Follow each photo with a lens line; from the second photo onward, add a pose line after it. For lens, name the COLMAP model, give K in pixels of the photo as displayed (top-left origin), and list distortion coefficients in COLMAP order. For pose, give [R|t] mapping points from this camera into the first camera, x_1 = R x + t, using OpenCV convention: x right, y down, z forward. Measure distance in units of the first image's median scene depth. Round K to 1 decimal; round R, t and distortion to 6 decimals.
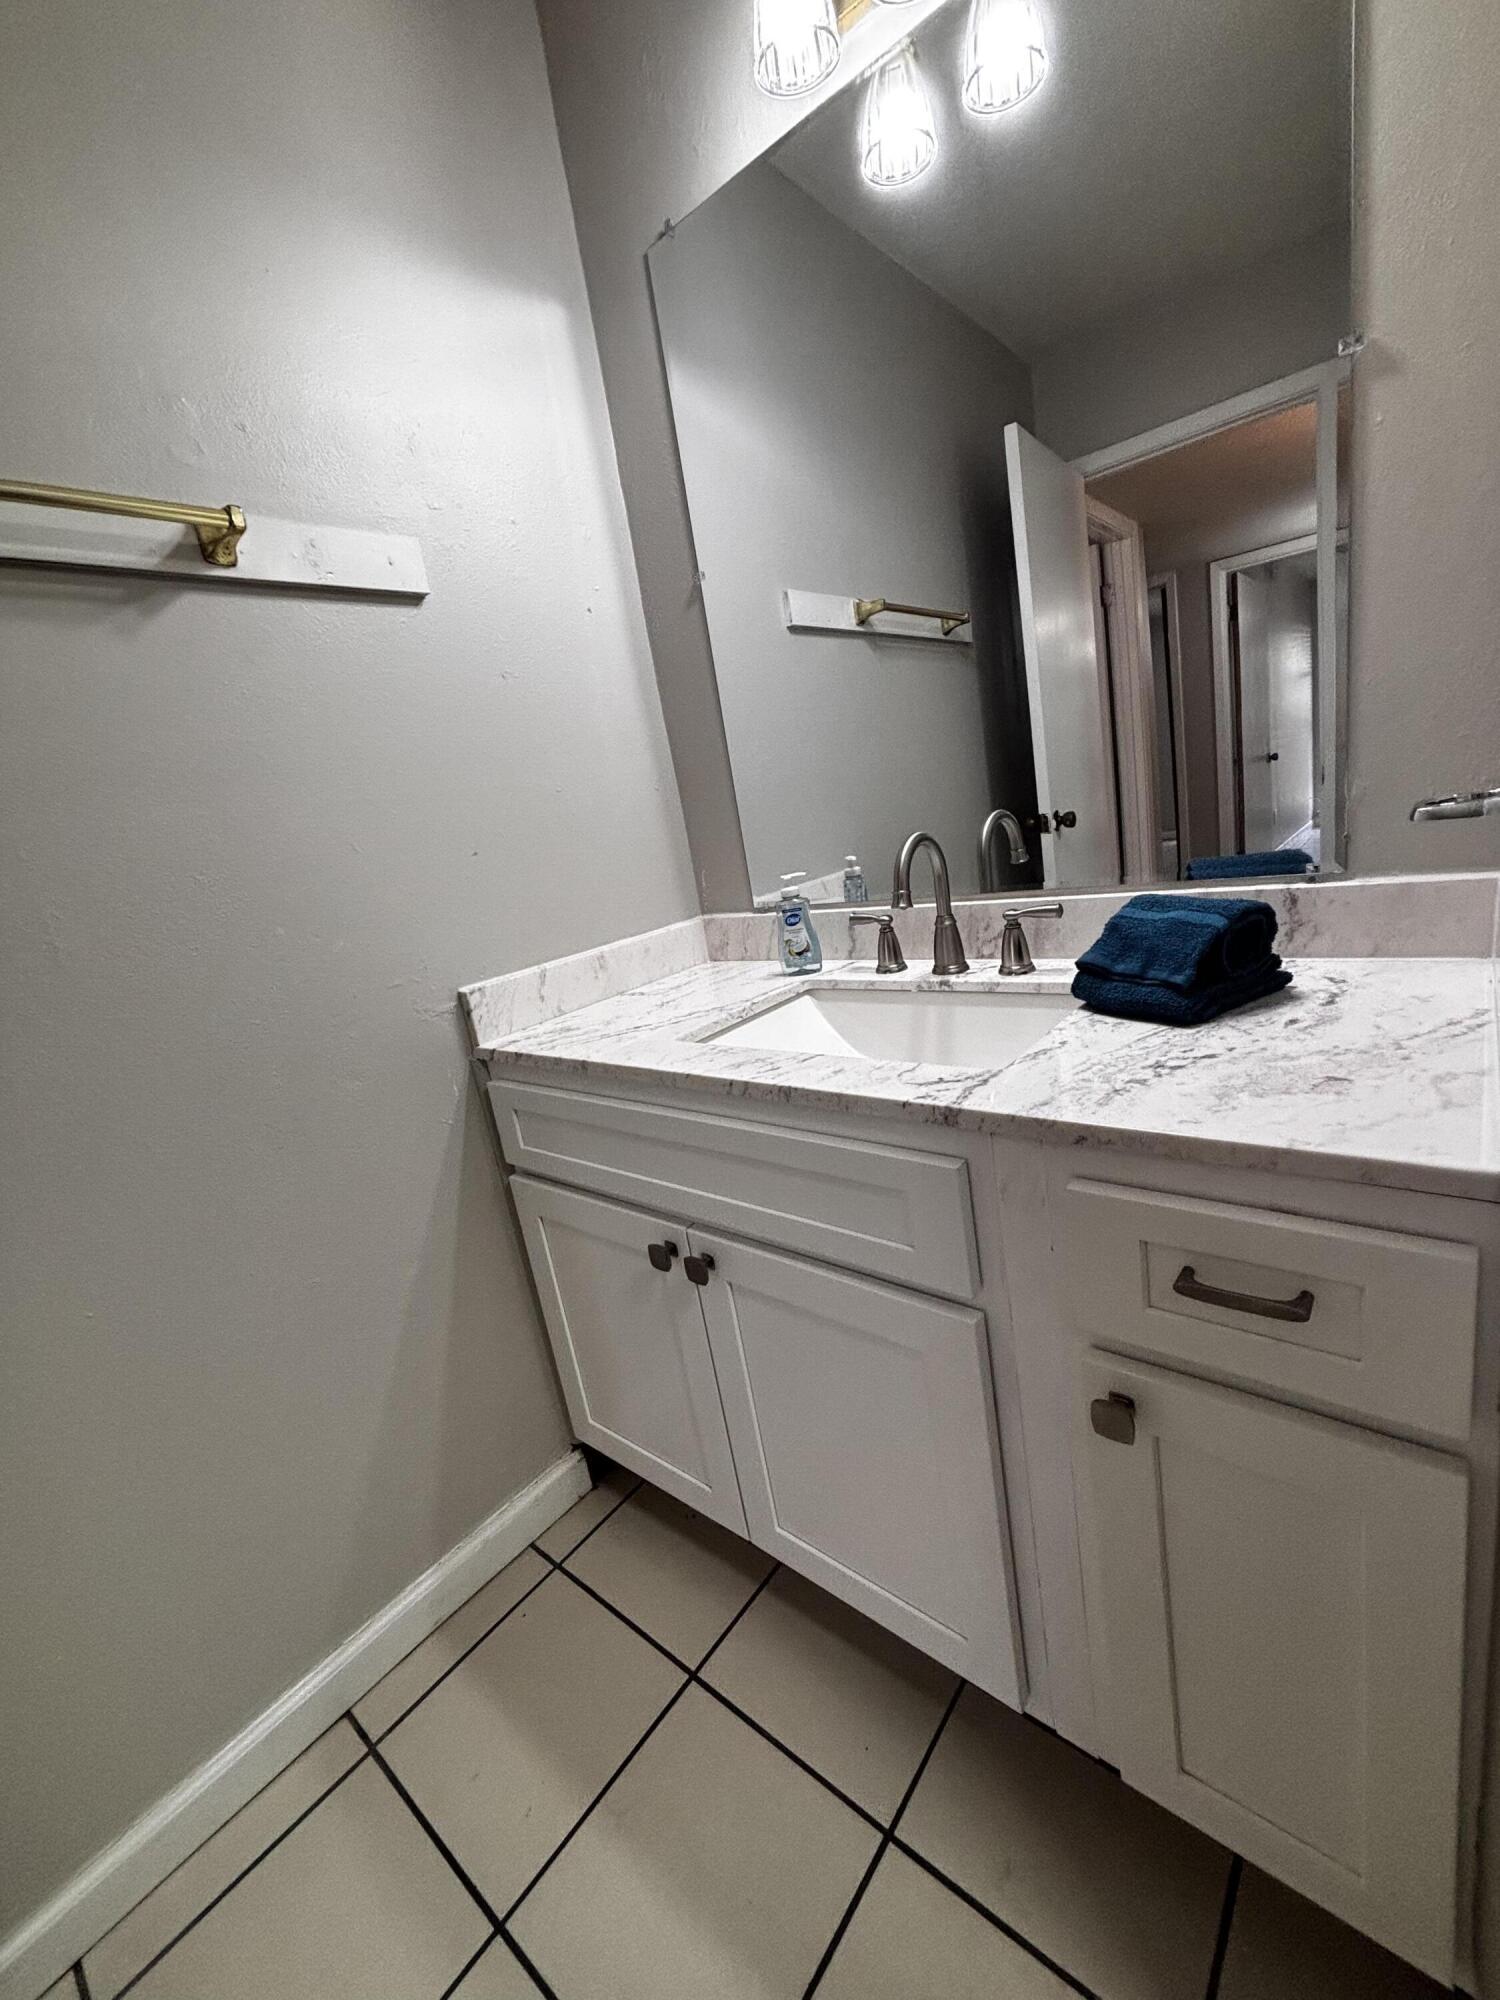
lens RADIAL K [[800.5, 0, 750.0], [0, 800.5, 1000.0], [0, 0, 1]] dist [0.014611, 0.000055]
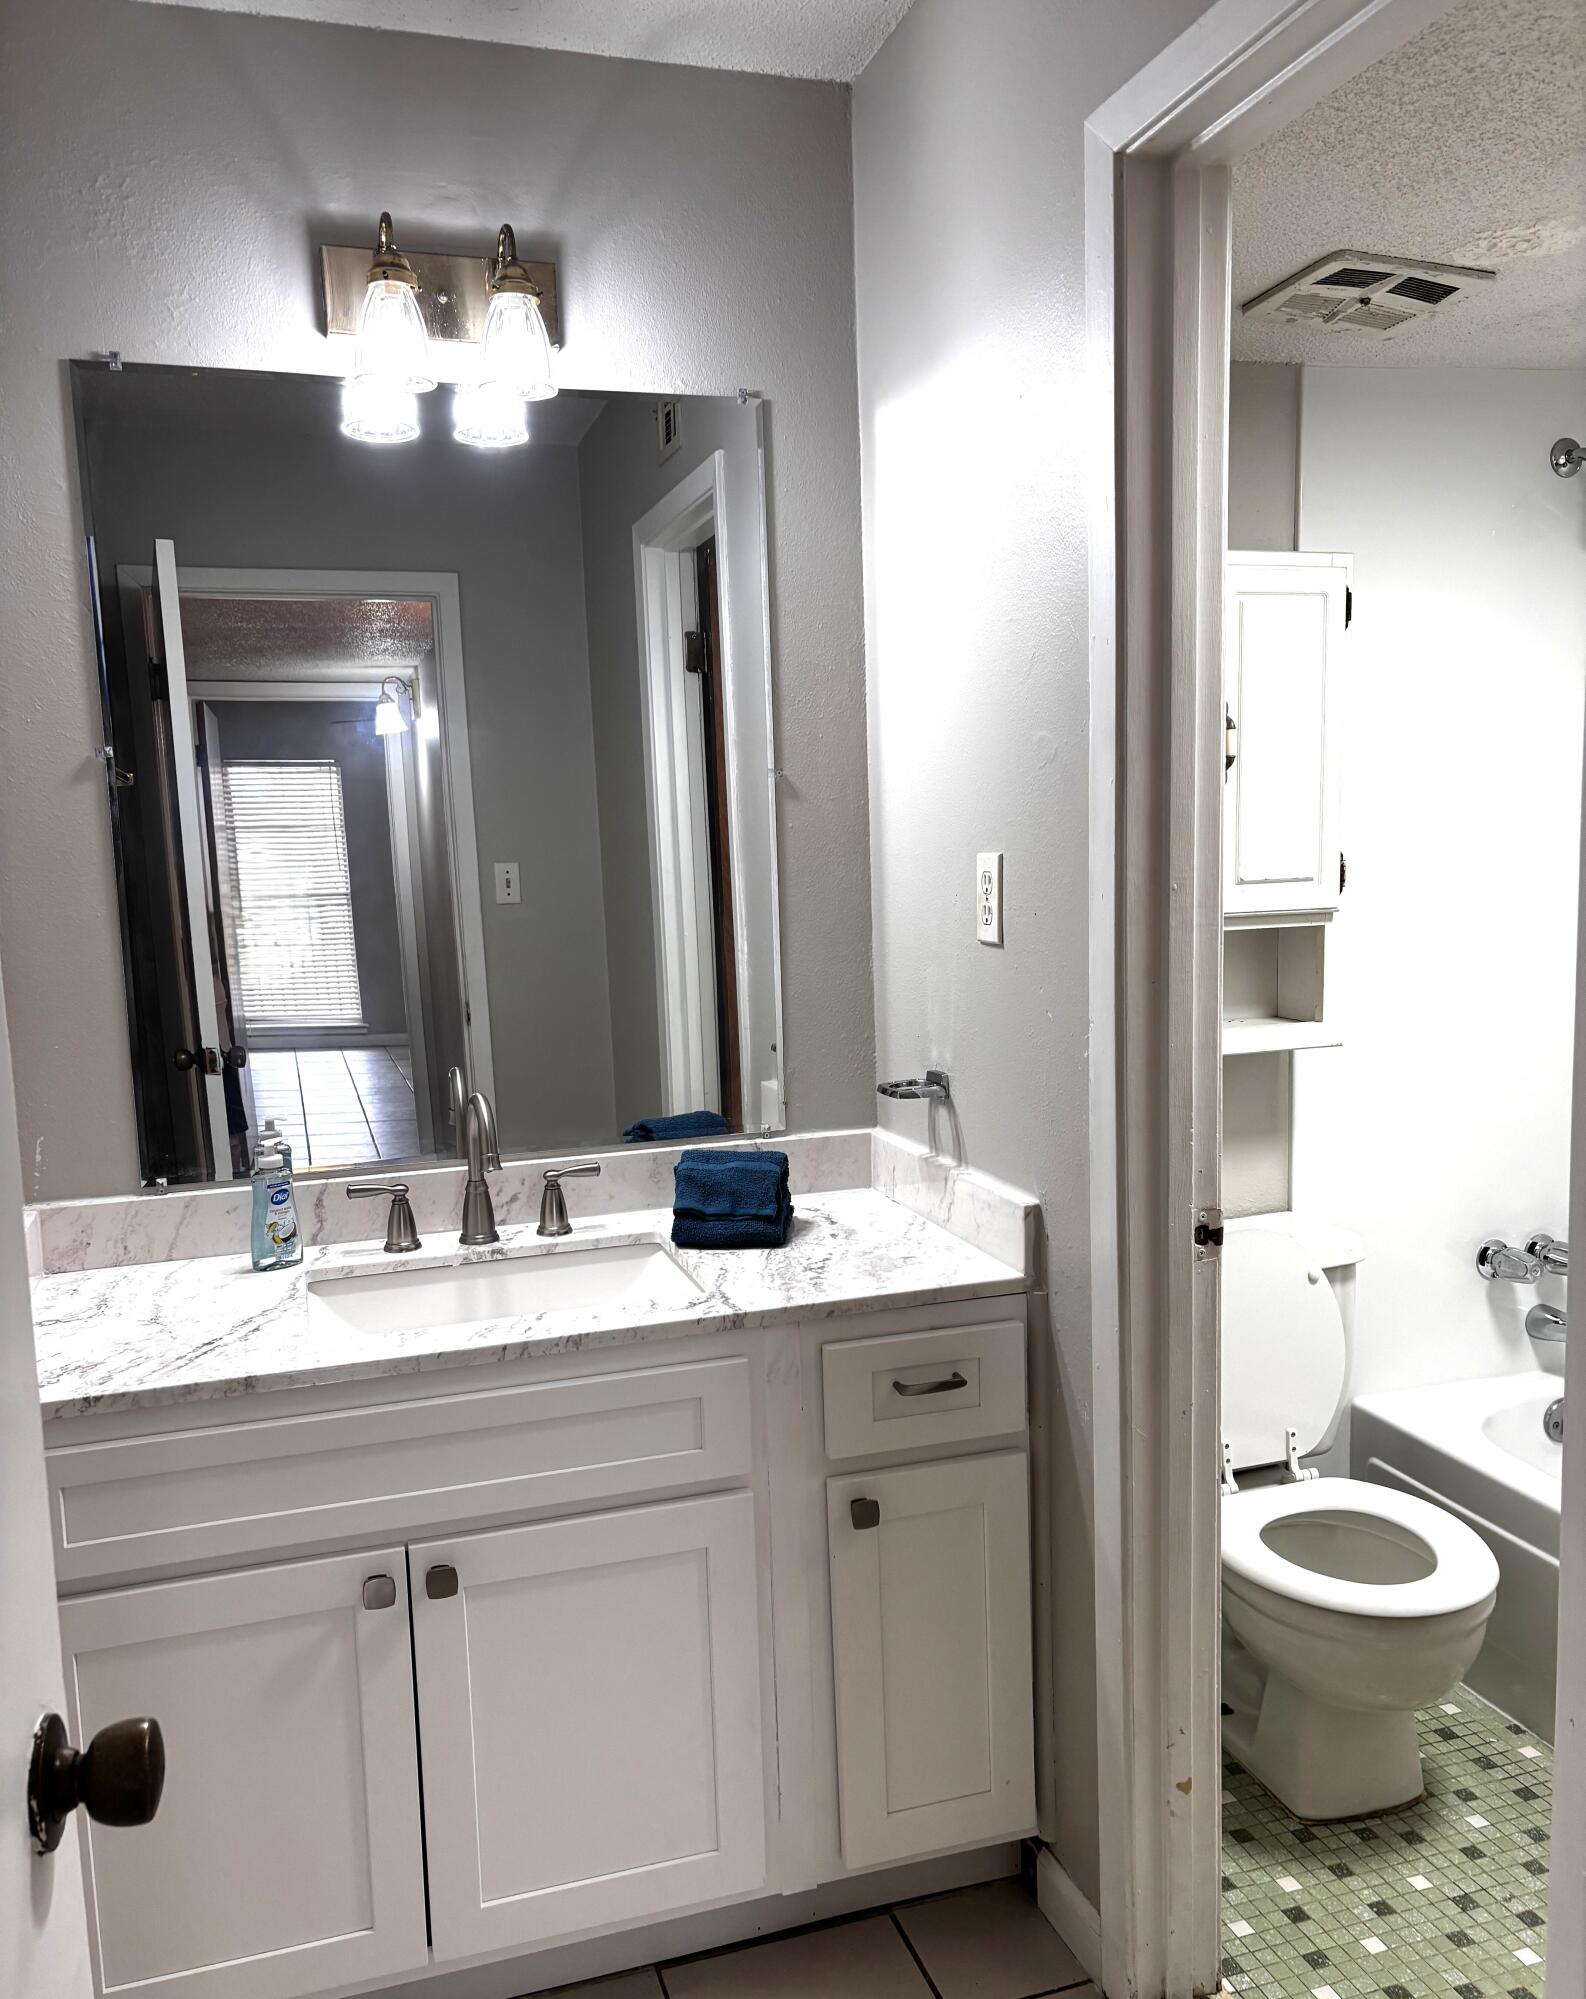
lens RADIAL K [[1636.0, 0, 793.0], [0, 1636.0, 999.5], [0, 0, 1]] dist [-0.004145, -0.004964]
pose [[0.537501, 0.052989, 0.841597, -1.210137], [0.146413, 0.977001, -0.155024, 0.038810], [-0.830456, 0.206546, 0.517380, -0.334671]]
